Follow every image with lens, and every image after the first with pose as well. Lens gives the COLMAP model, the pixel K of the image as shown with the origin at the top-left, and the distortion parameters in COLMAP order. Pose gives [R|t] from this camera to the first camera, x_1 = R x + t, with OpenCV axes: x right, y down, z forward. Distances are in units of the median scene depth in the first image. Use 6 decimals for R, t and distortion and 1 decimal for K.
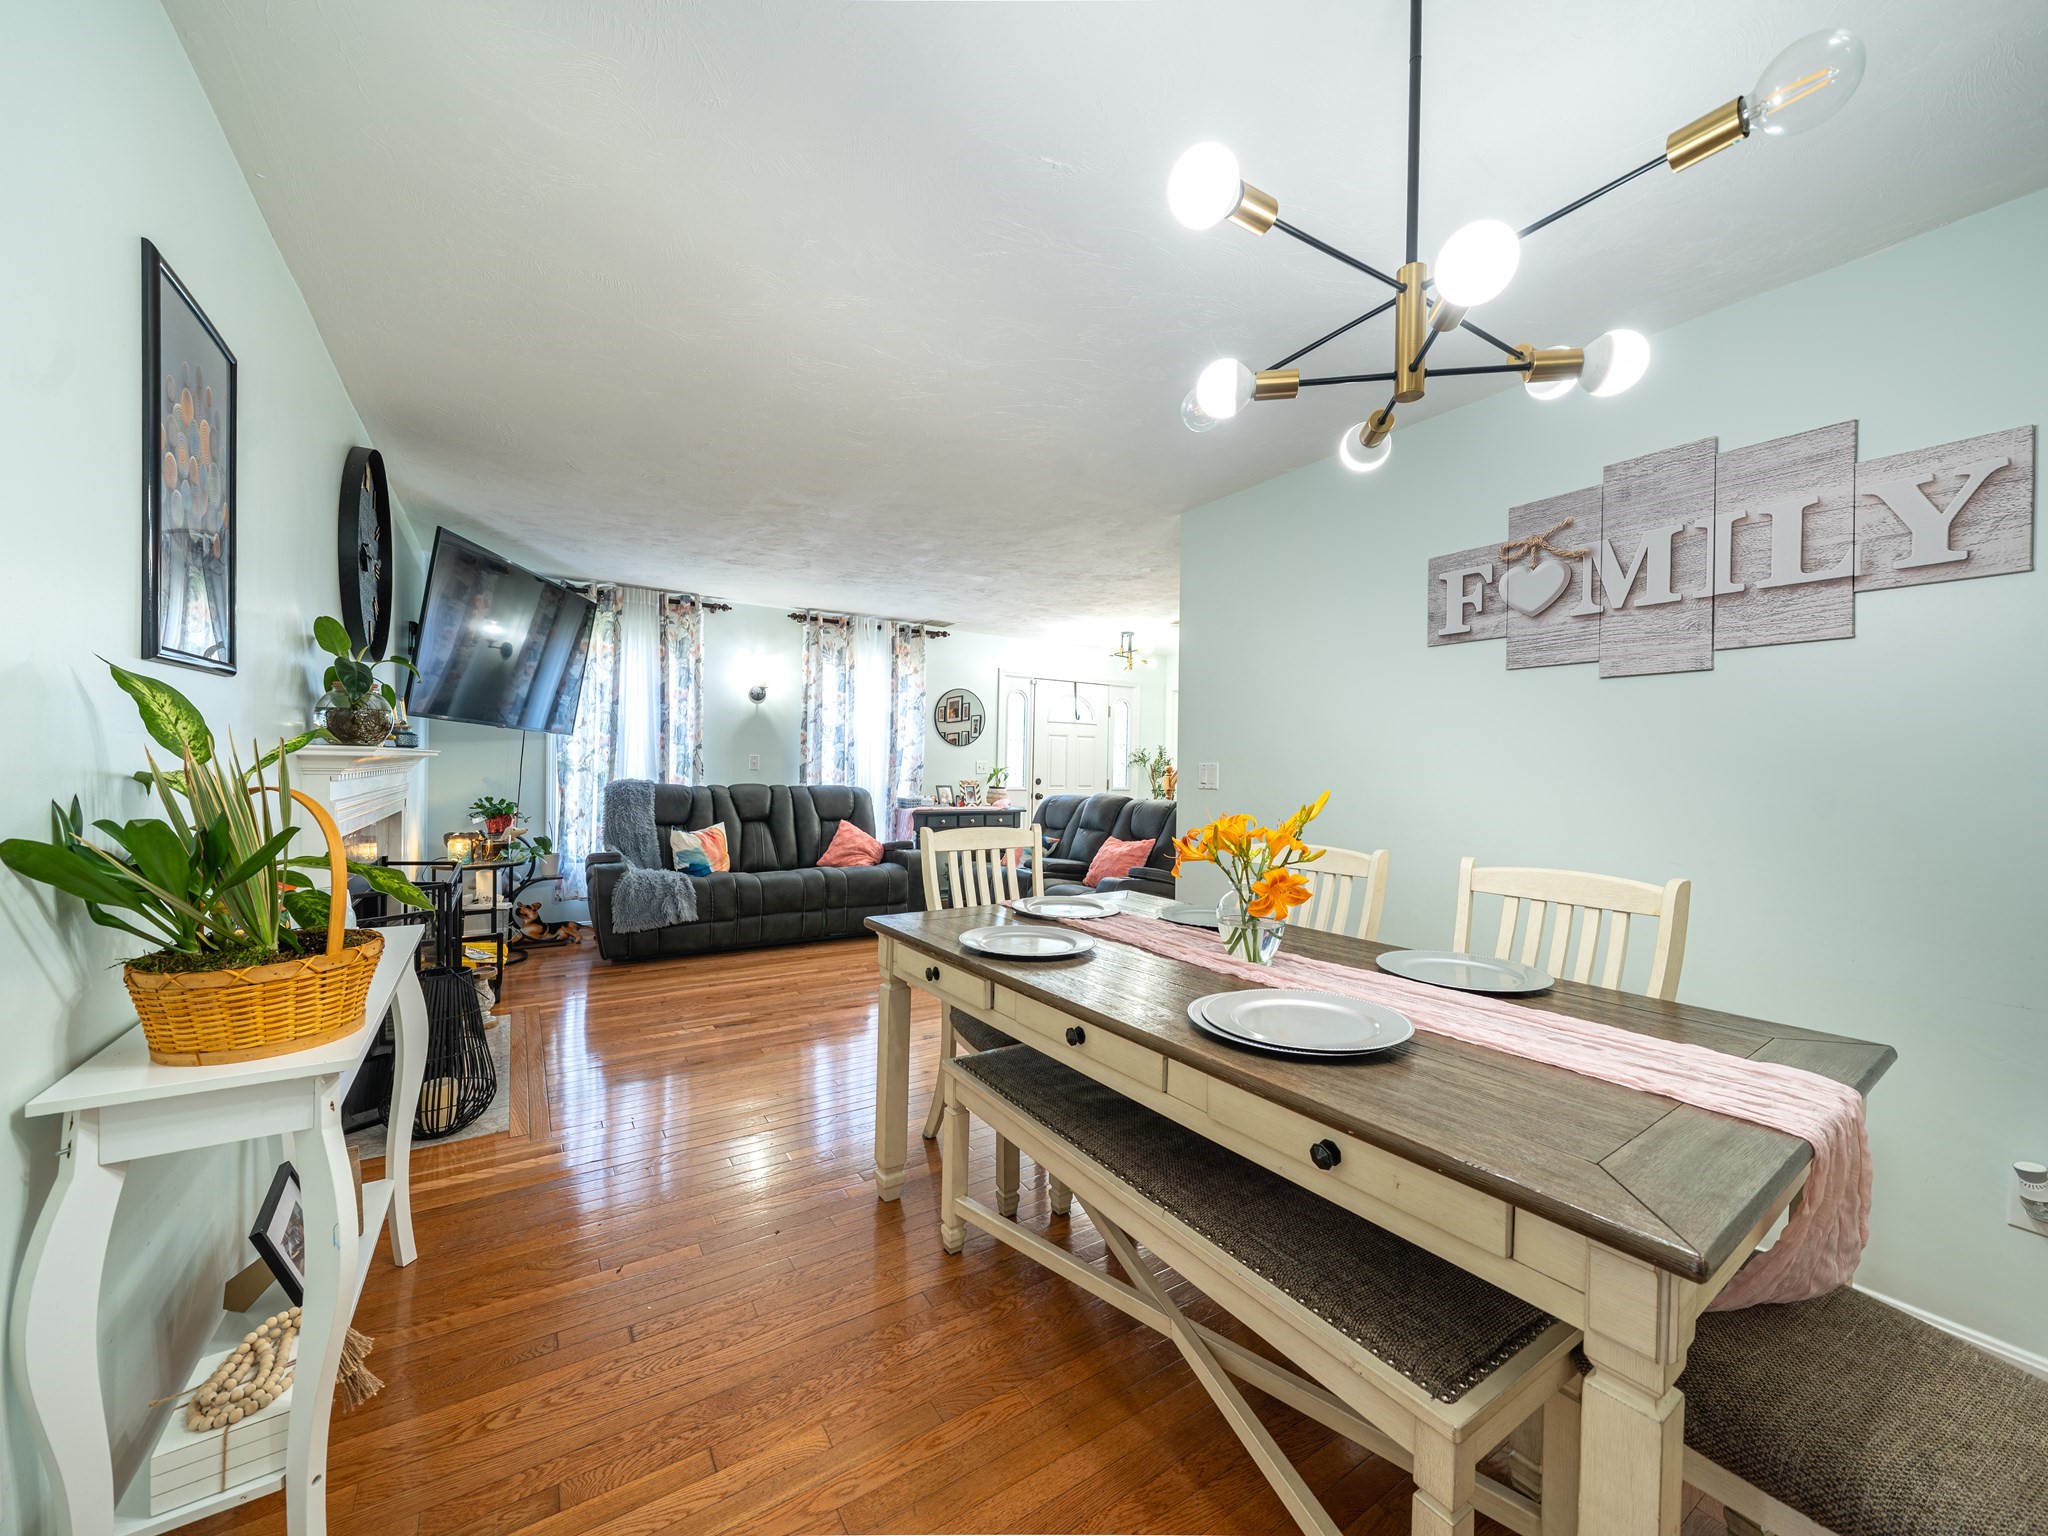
lens RADIAL K [[779.1, 0, 1016.7], [0, 779.1, 772.8], [0, 0, 1]] dist [-0.002936, -0.000295]
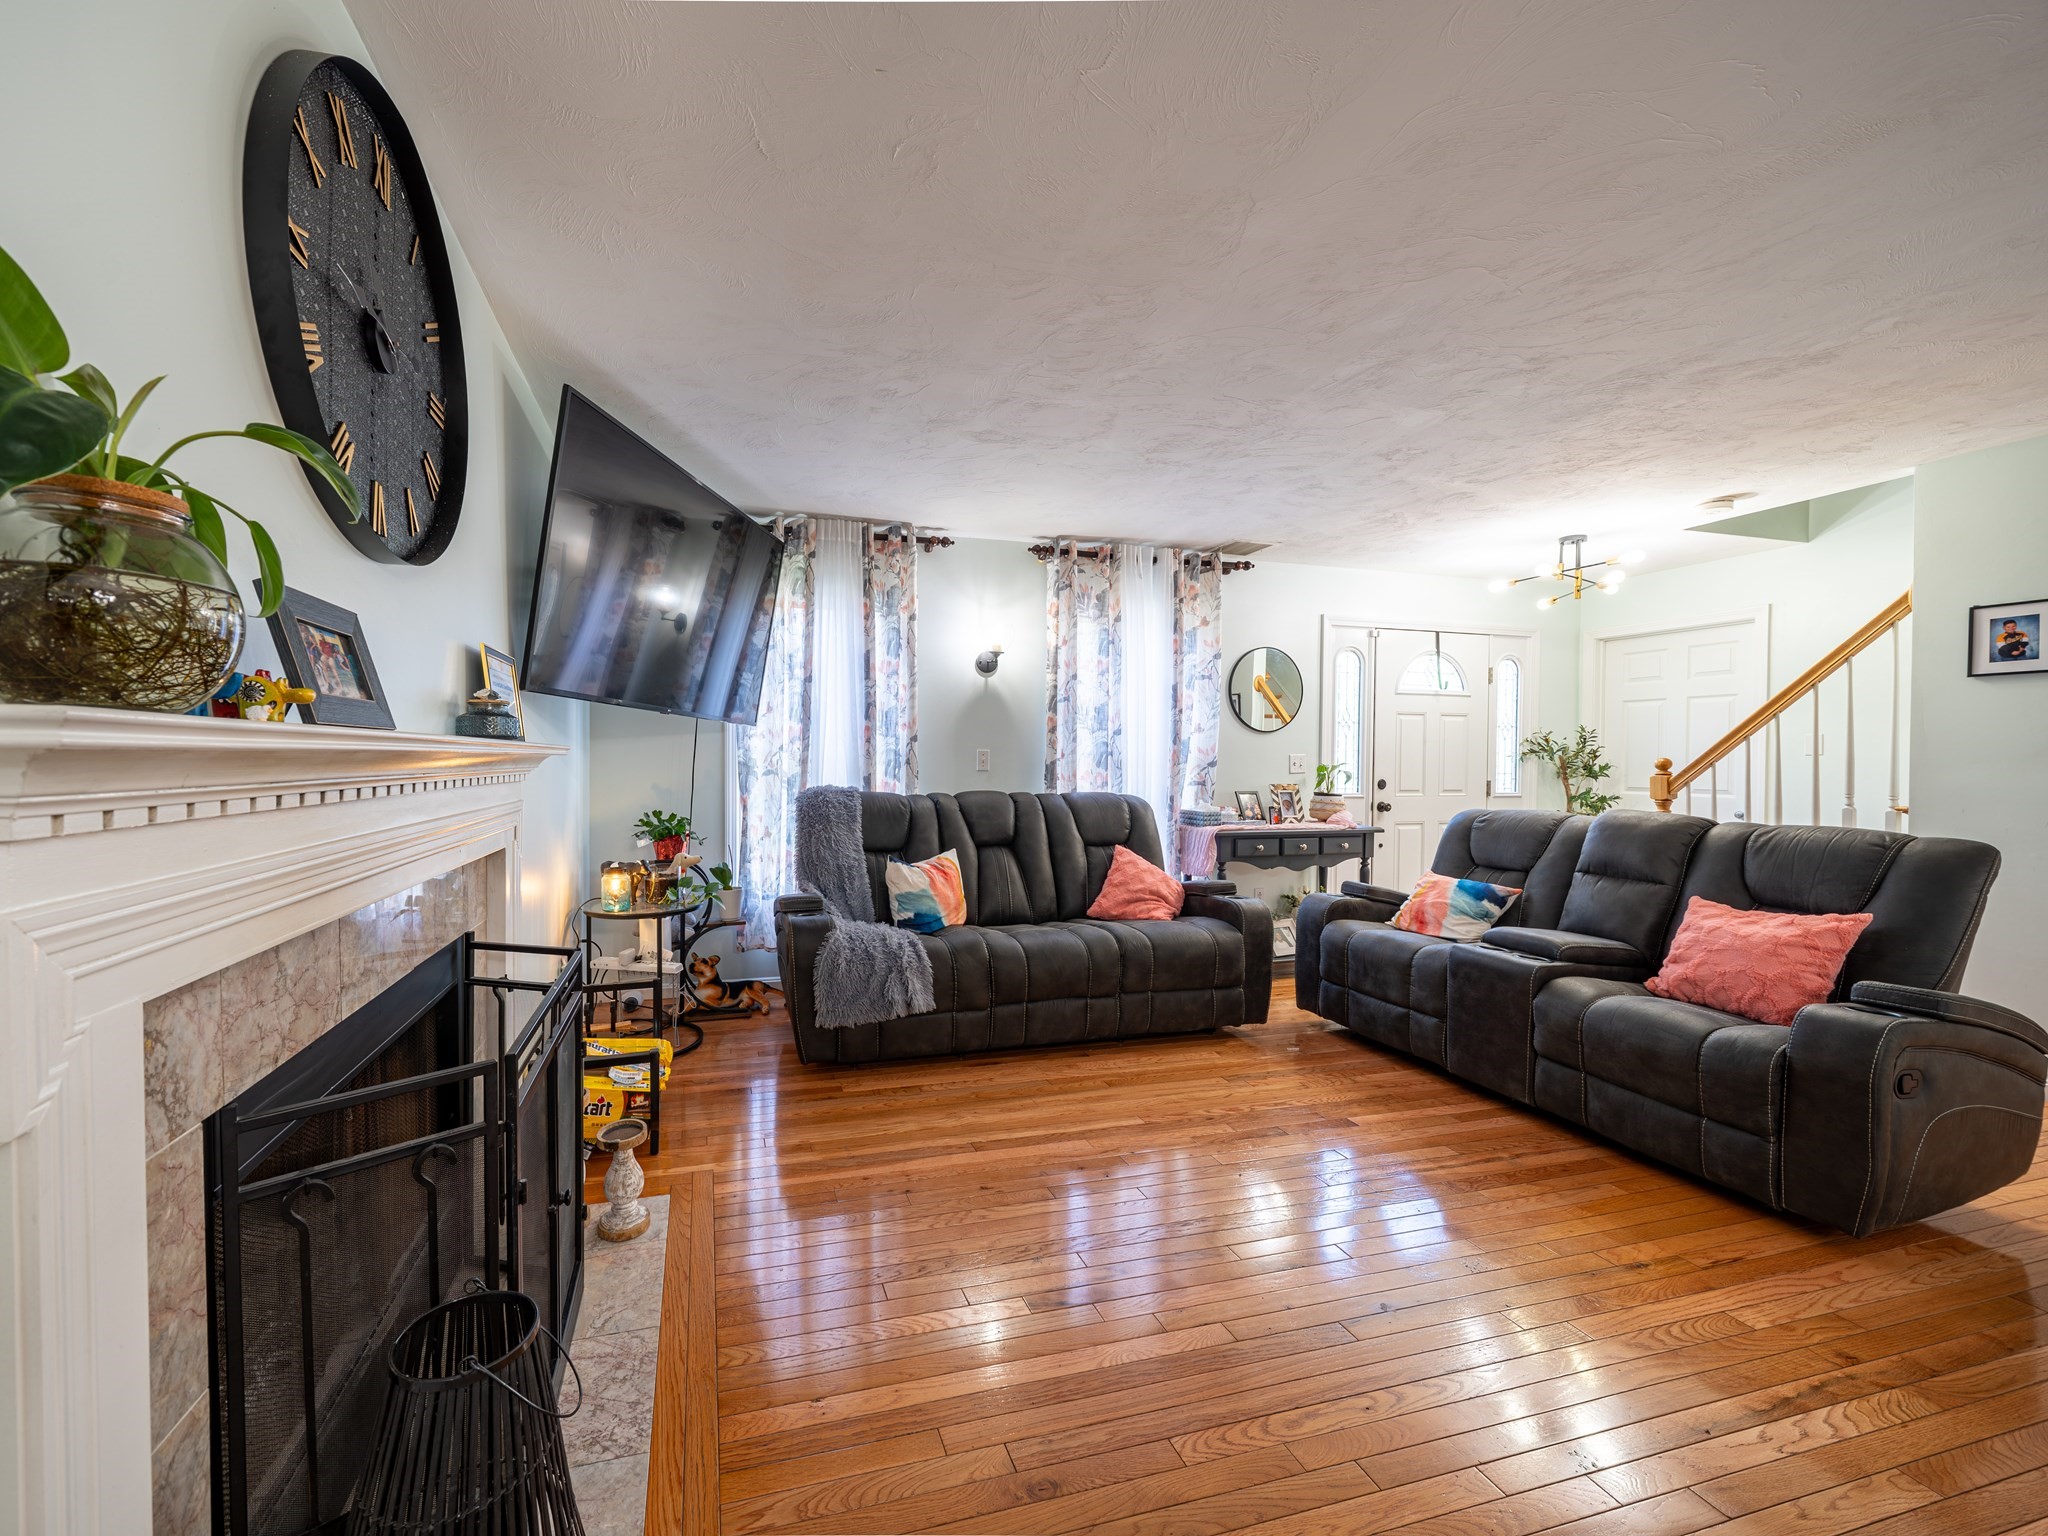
lens RADIAL K [[766.6, 0, 905.8], [0, 766.6, 770.5], [0, 0, 1]] dist [-0.001119, -0.000096]
pose [[0.949682, -0.007636, -0.313123, -0.202046], [0.007730, 0.999970, -0.000940, -0.004393], [0.313121, -0.001527, 0.949712, 0.343251]]
